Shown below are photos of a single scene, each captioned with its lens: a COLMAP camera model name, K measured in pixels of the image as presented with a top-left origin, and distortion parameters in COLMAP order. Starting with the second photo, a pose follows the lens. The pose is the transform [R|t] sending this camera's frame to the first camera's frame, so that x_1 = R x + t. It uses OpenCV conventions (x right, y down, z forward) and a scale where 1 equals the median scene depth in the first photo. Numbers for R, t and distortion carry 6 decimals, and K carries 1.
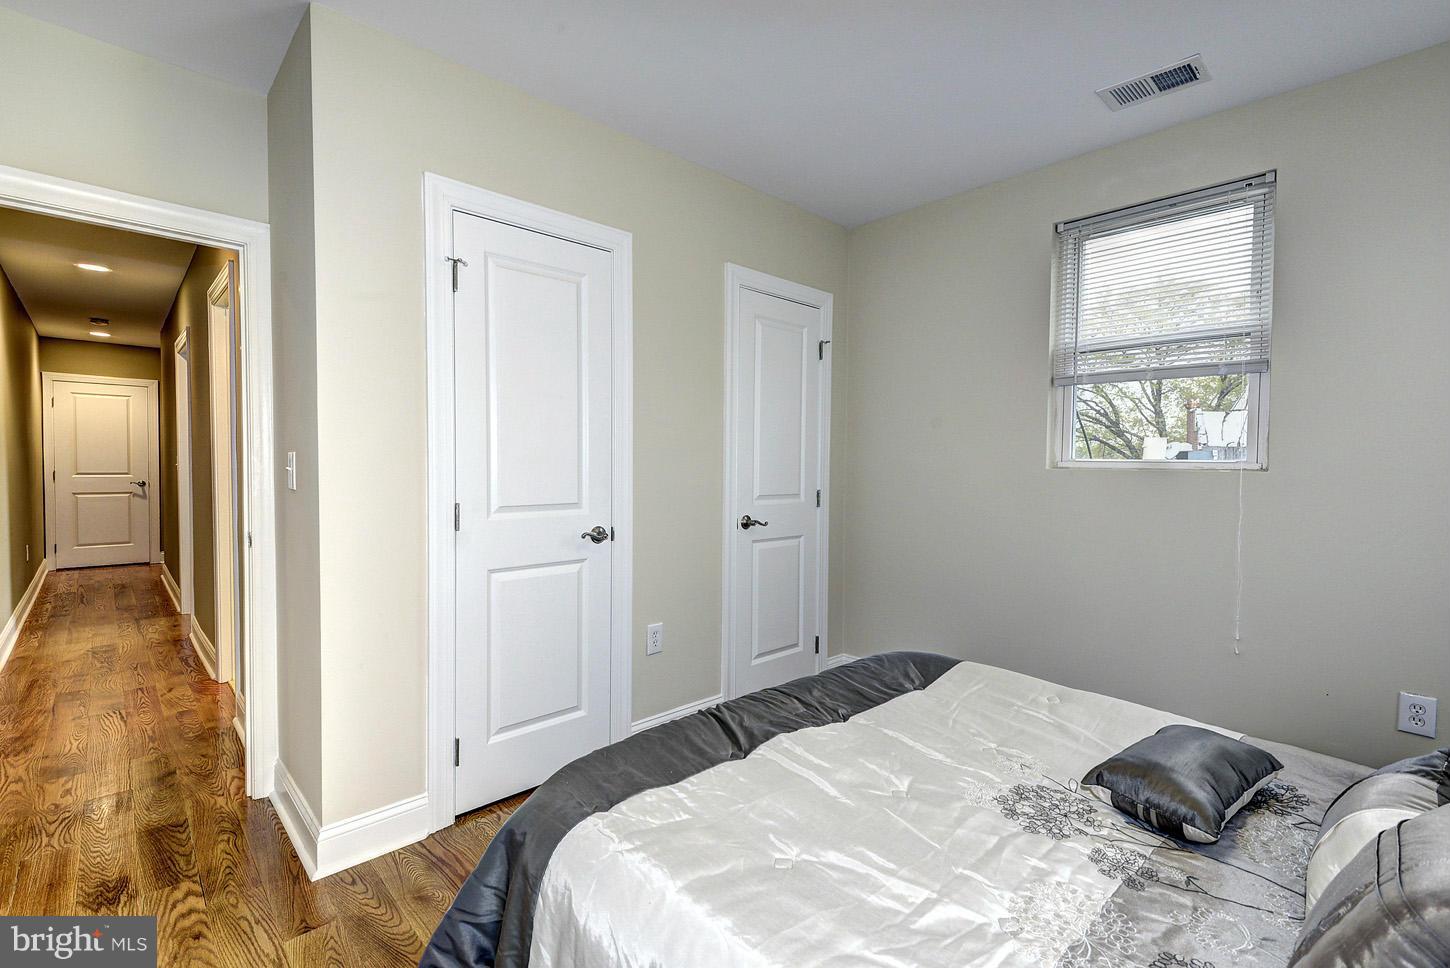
lens RADIAL K [[640.4, 0, 725.0], [0, 640.4, 484.0], [0, 0, 1]] dist [0.001257, 0.000145]
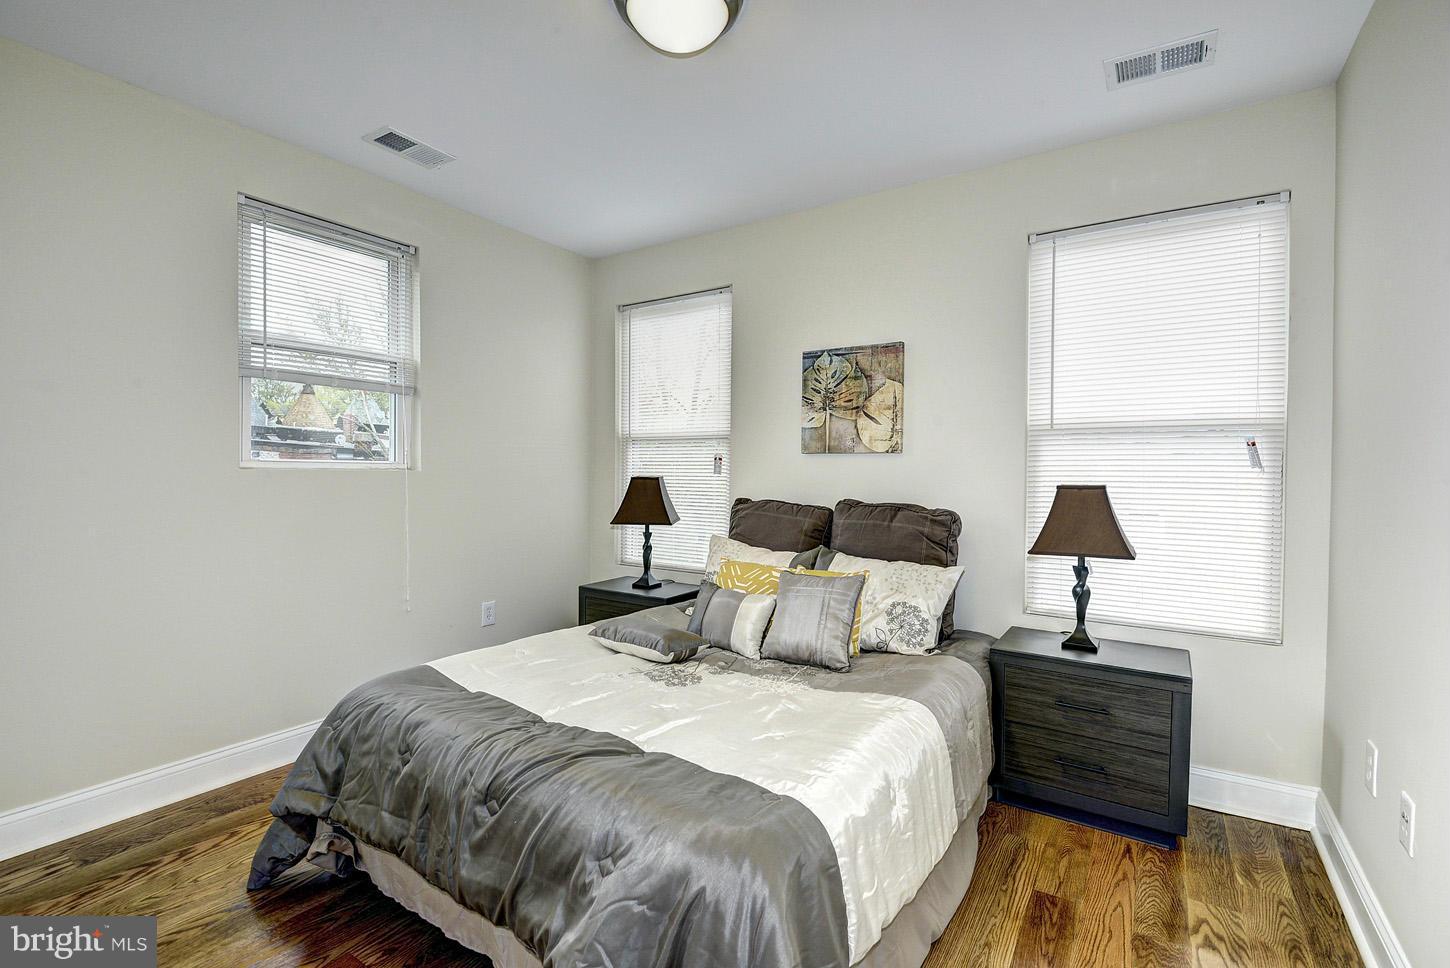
lens RADIAL K [[640.4, 0, 725.0], [0, 640.4, 484.0], [0, 0, 1]] dist [0.001257, 0.000145]
pose [[-0.230518, -0.031972, 0.972543, -0.604145], [0.024952, 0.998937, 0.038753, -0.025274], [-0.972748, 0.033200, -0.229475, 0.670725]]
